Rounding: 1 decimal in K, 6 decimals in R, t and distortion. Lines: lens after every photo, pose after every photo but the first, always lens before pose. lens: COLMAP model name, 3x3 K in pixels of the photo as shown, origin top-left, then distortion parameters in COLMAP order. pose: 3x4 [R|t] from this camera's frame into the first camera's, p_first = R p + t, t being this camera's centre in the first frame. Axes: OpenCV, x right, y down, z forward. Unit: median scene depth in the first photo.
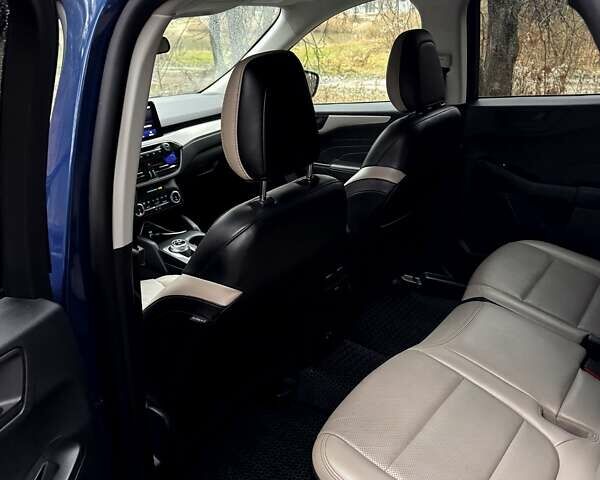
lens RADIAL K [[567.6, 0, 297.5], [0, 567.6, 232.2], [0, 0, 1]] dist [0.141767, -0.319030]
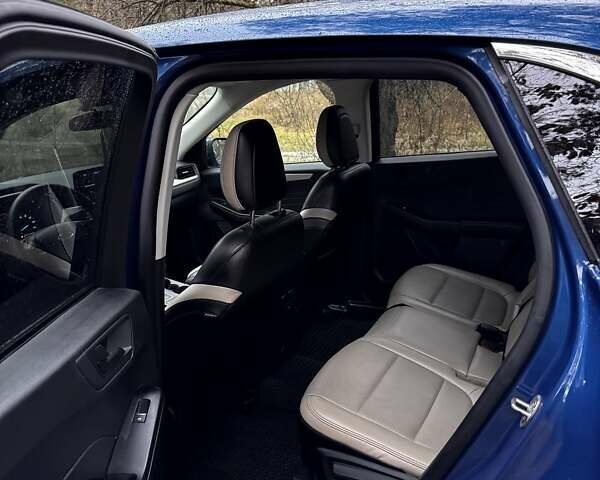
lens RADIAL K [[567.6, 0, 297.5], [0, 567.6, 232.2], [0, 0, 1]] dist [0.141767, -0.319030]
pose [[0.981312, -0.040933, 0.188017, -0.148746], [0.063545, 0.991231, -0.115856, 0.088180], [-0.181626, 0.125638, 0.975309, -0.242630]]
